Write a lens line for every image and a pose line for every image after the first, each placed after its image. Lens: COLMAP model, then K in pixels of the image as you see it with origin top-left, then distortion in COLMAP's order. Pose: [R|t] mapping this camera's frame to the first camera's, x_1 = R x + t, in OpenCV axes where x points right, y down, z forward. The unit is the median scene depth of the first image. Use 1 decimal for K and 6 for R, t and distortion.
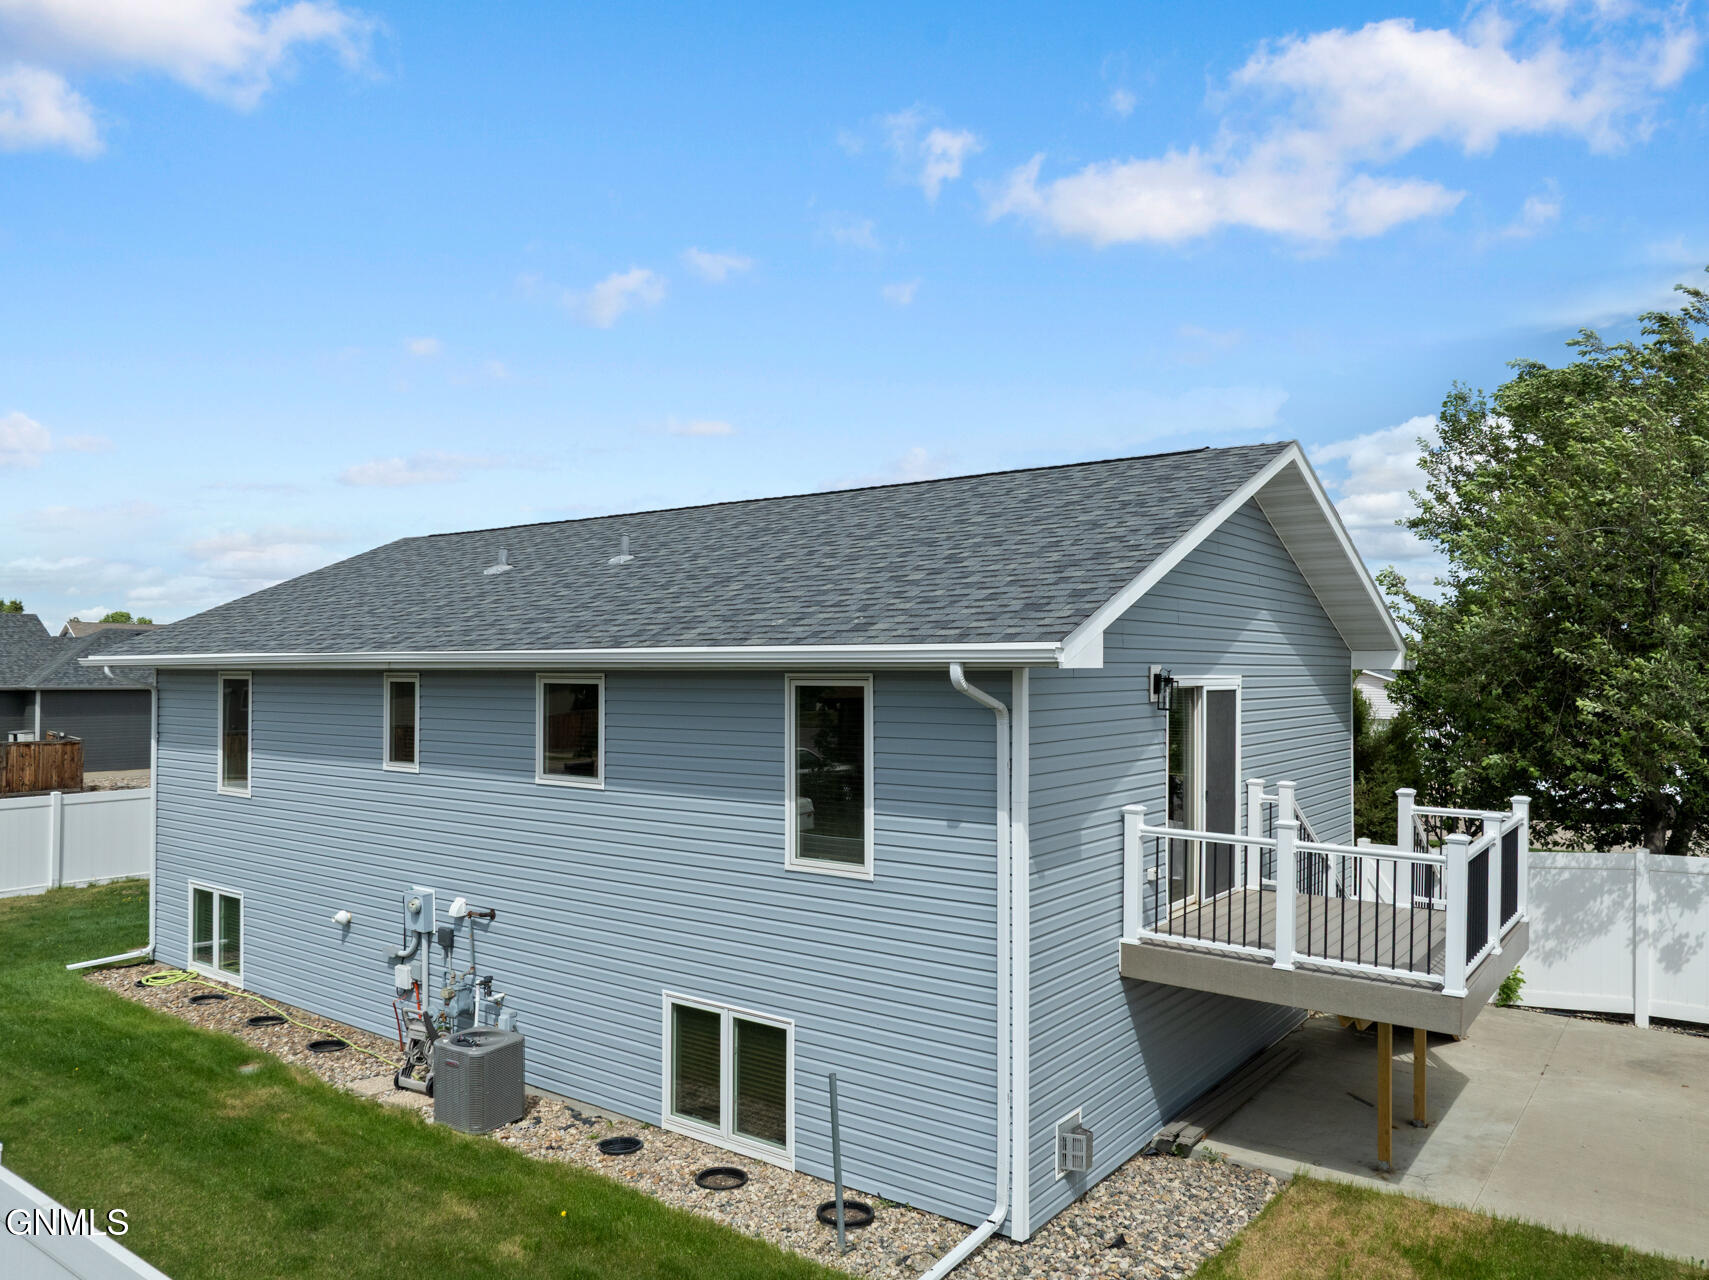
lens RADIAL K [[1197.0, 0, 854.5], [0, 1197.0, 640.0], [0, 0, 1]] dist [-0.040356, 0.004978]
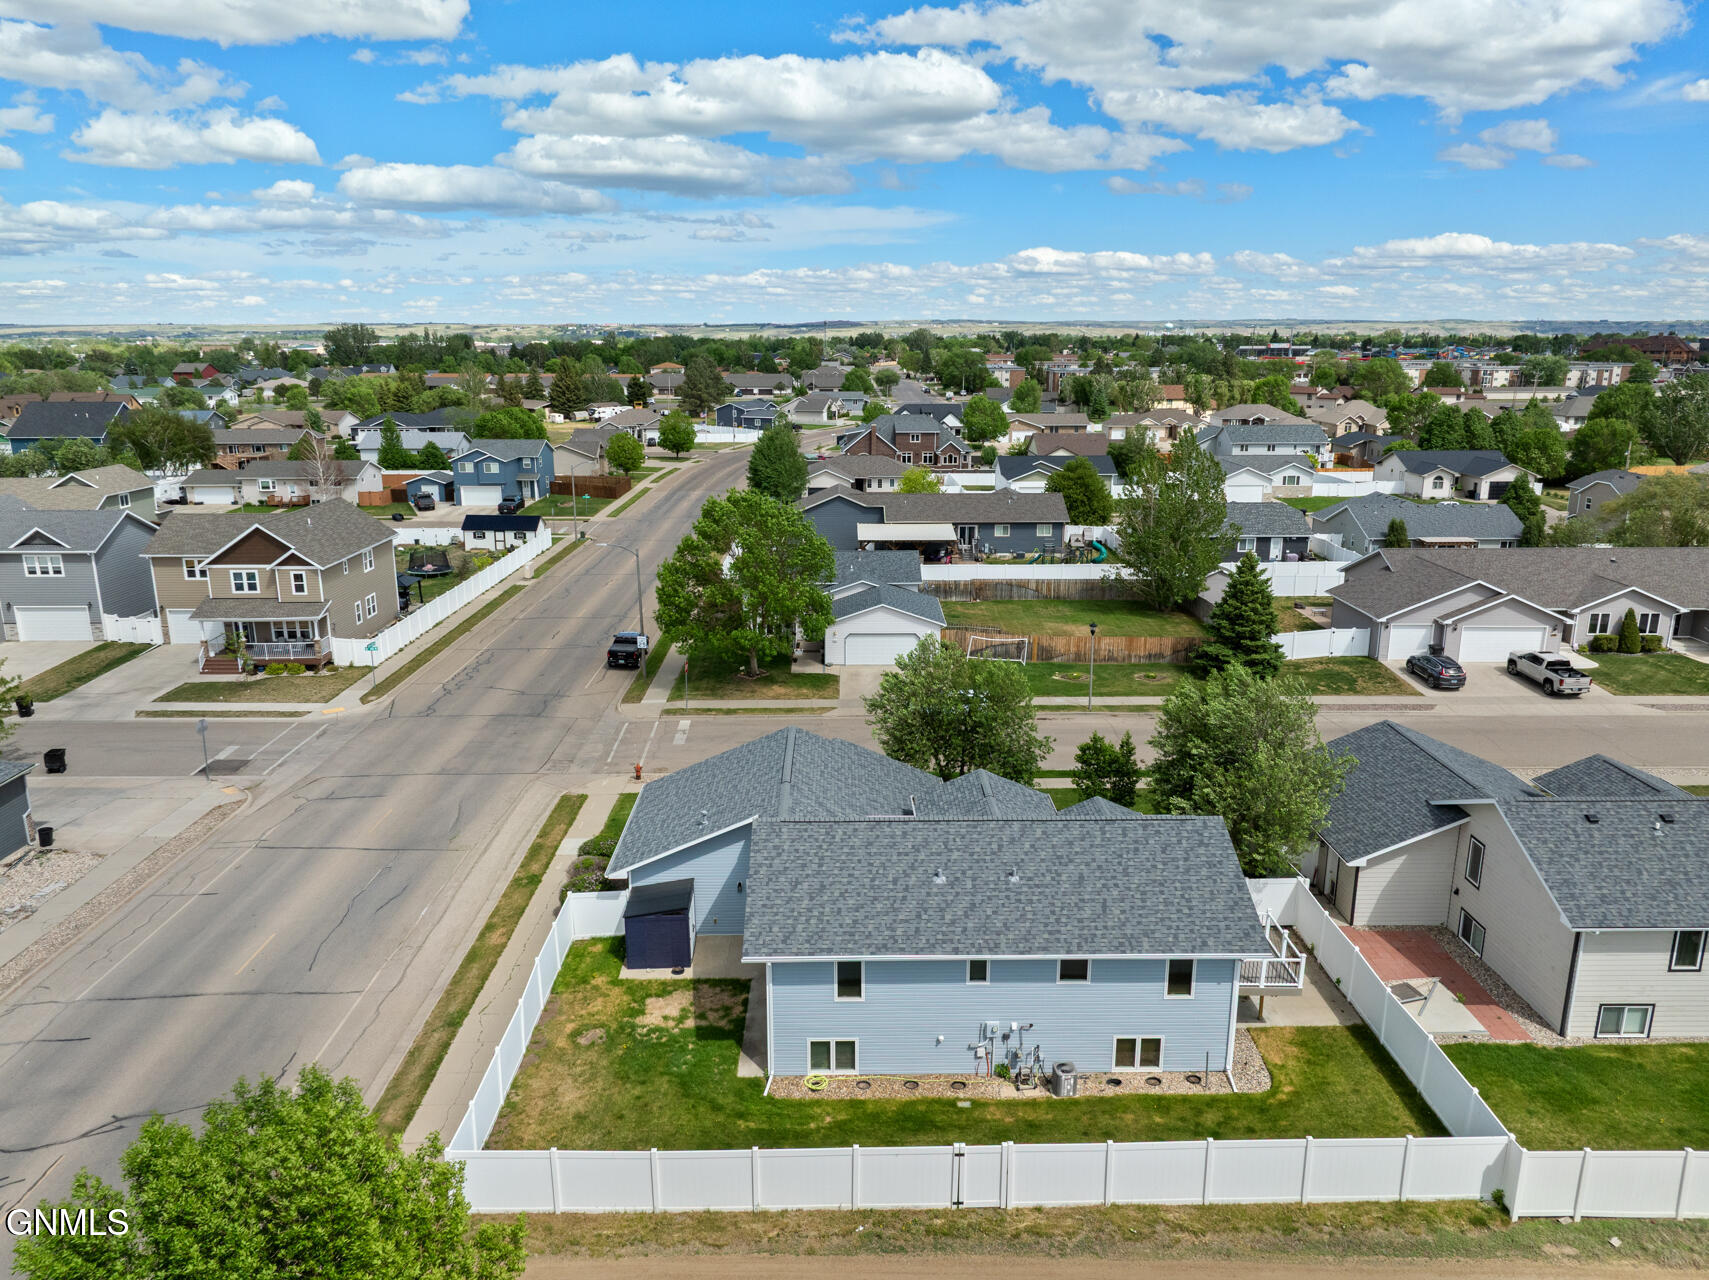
lens RADIAL K [[1190.2, 0, 854.5], [0, 1190.2, 640.0], [0, 0, 1]] dist [0.001616, 0.002507]
pose [[0.795082, -0.149816, 0.587707, -2.566134], [-0.012593, 0.964724, 0.262960, -1.667537], [-0.606371, -0.216476, 0.765149, -0.886584]]
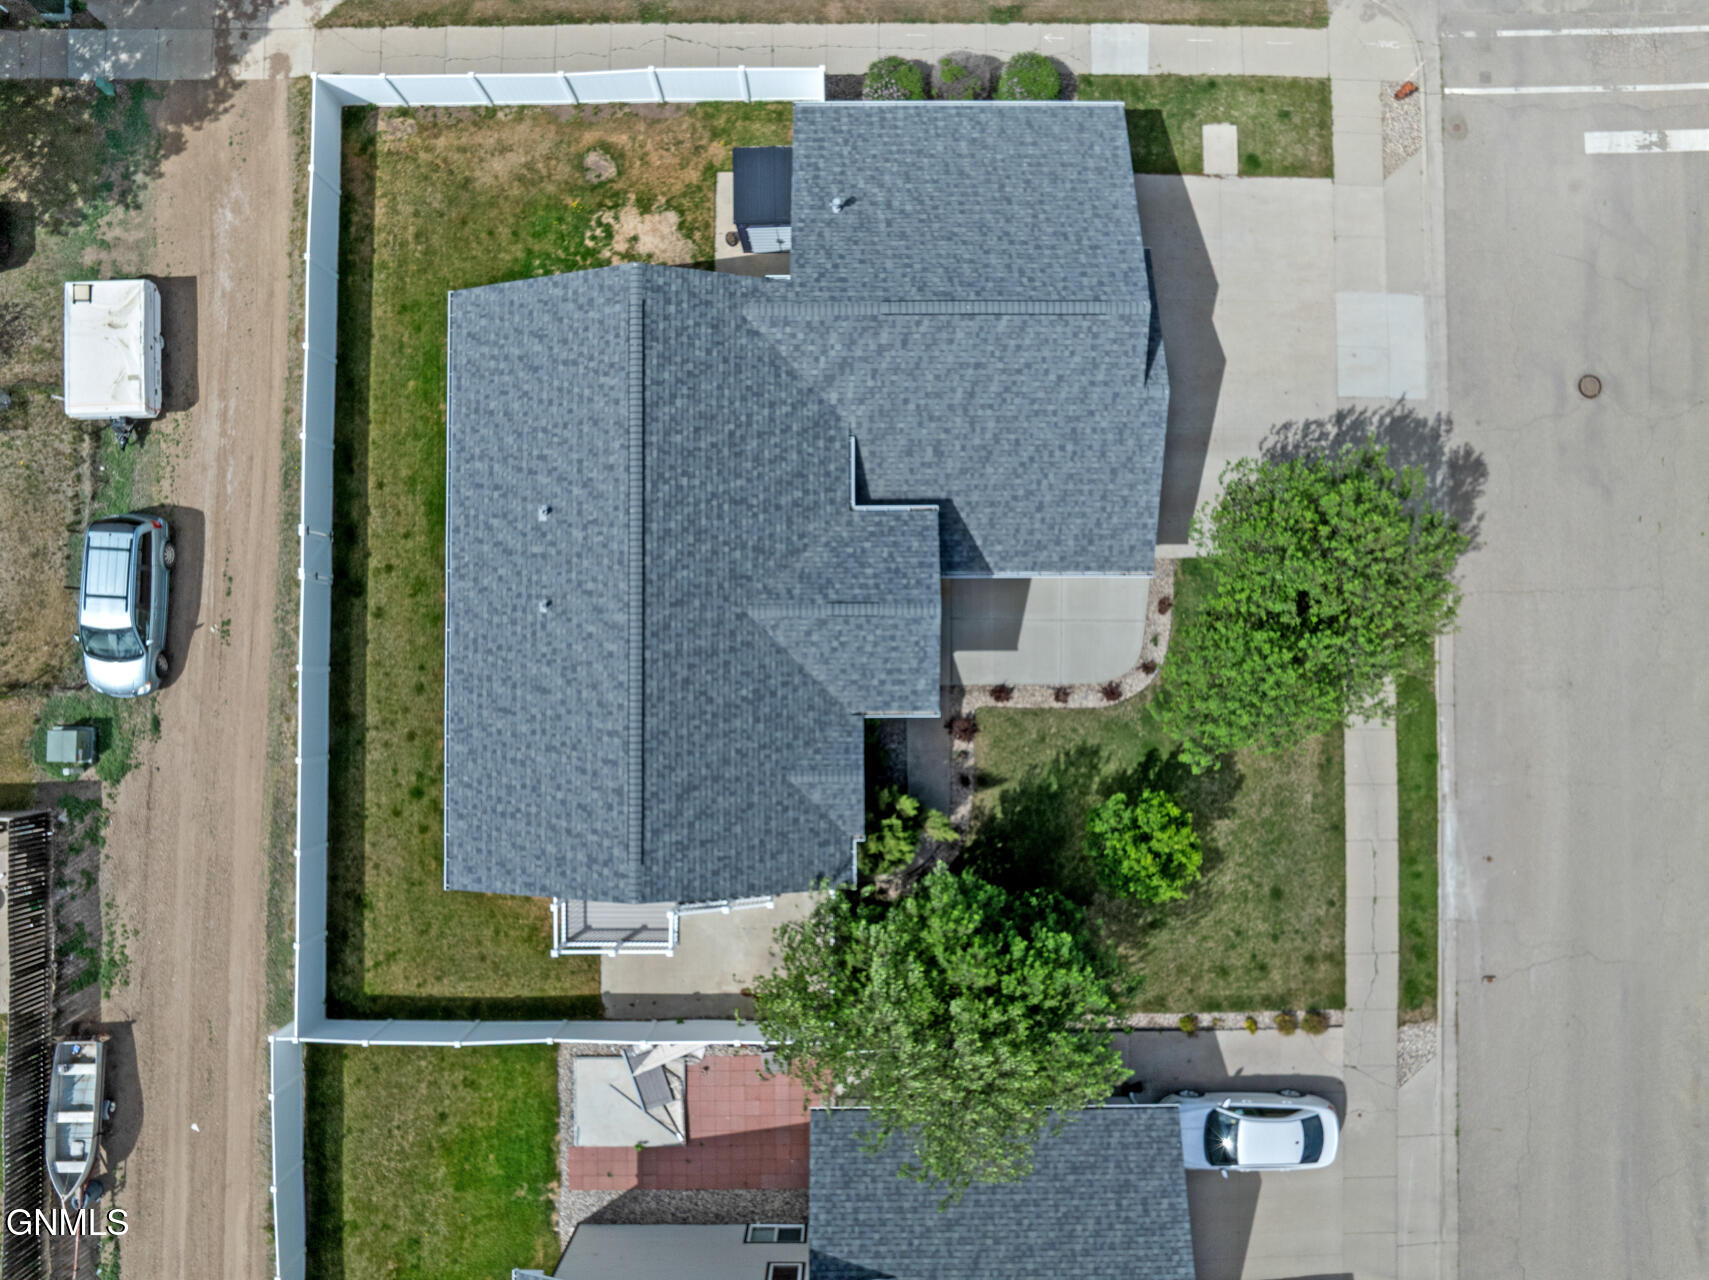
lens RADIAL K [[1197.0, 0, 854.5], [0, 1197.0, 640.0], [0, 0, 1]] dist [-0.040356, 0.004978]
pose [[0.596121, 0.802740, -0.015742, 0.266980], [0.010844, 0.011555, 0.999874, -2.832634], [0.802822, -0.596217, -0.001816, 1.871002]]
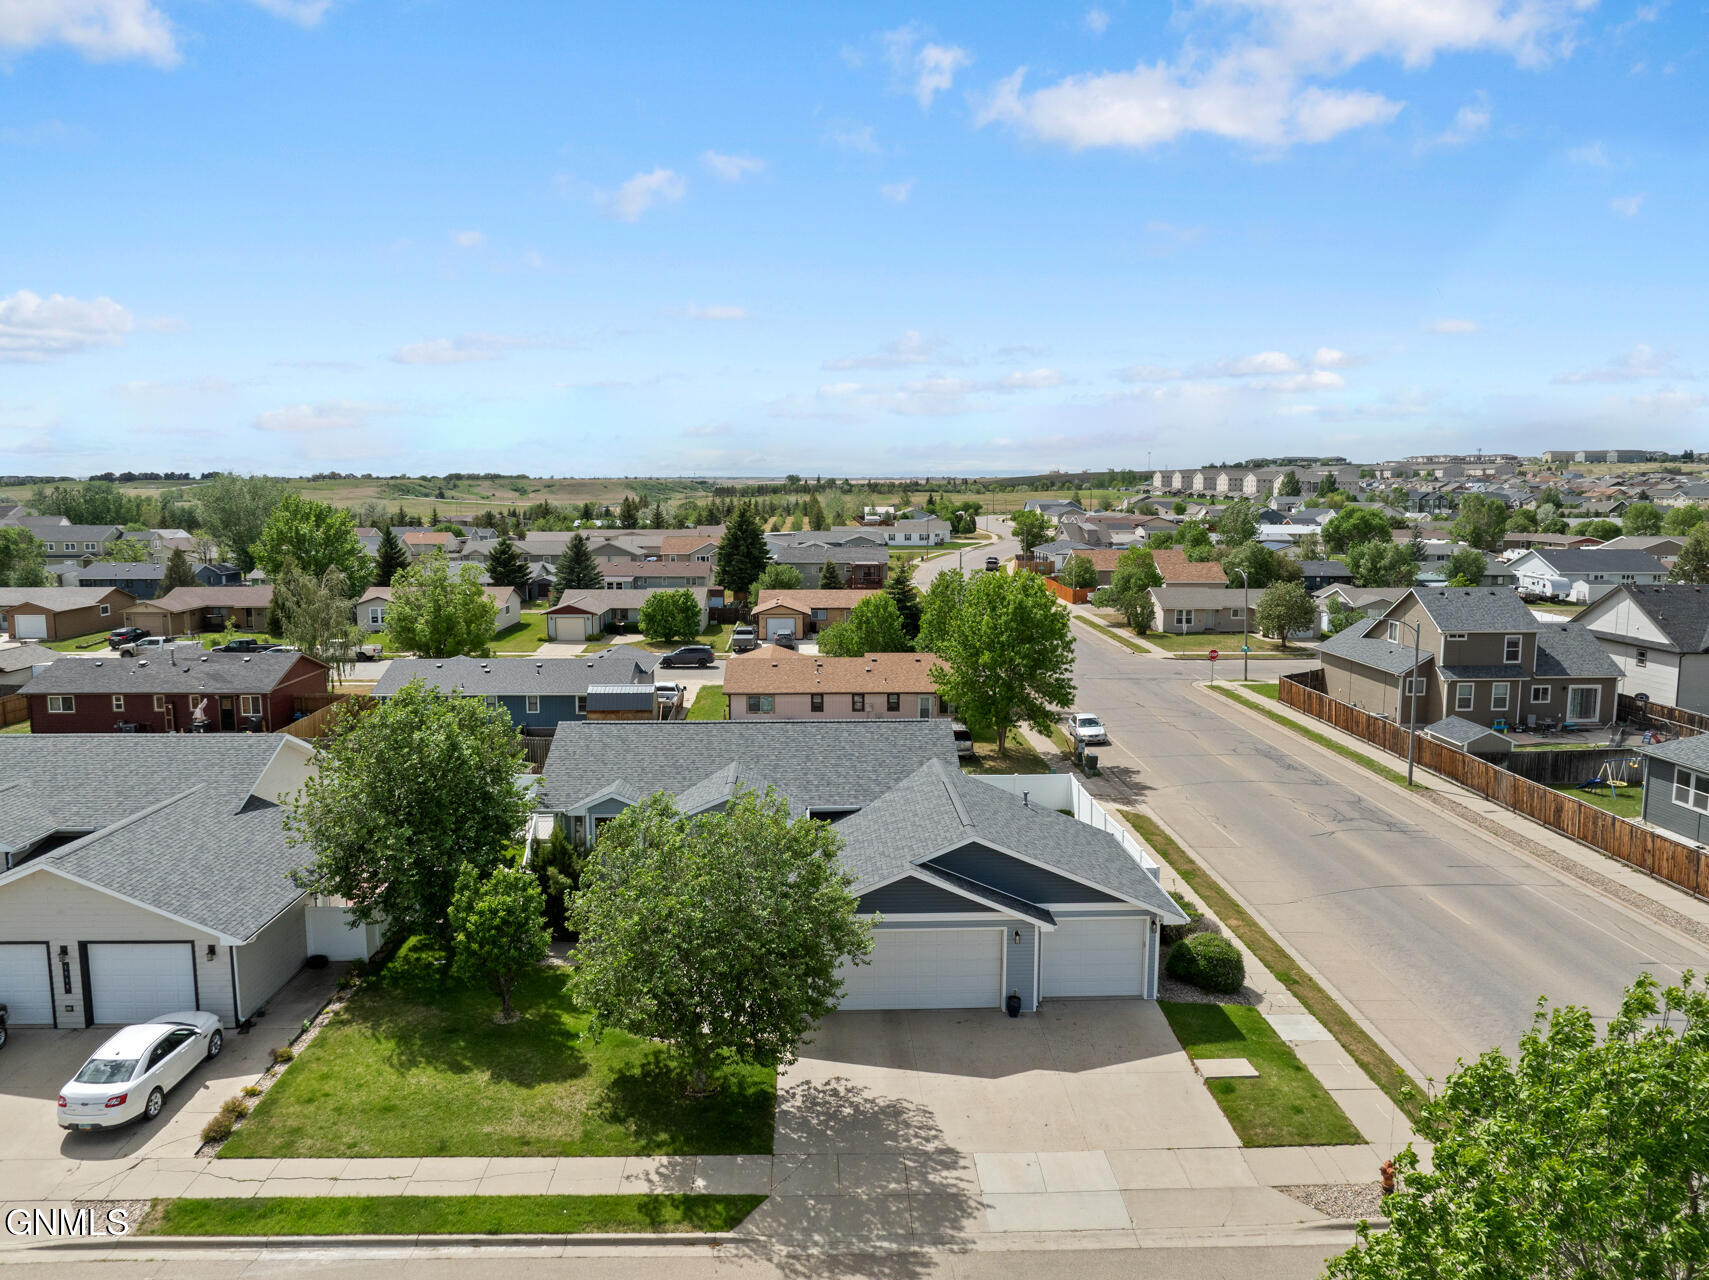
lens RADIAL K [[1201.9, 0, 854.5], [0, 1201.9, 640.0], [0, 0, 1]] dist [-0.030480, 0.001686]
pose [[-0.782006, 0.076943, -0.618504, 2.268594], [0.011249, 0.993931, 0.109425, -0.956904], [0.623170, 0.078614, -0.778126, 5.198490]]
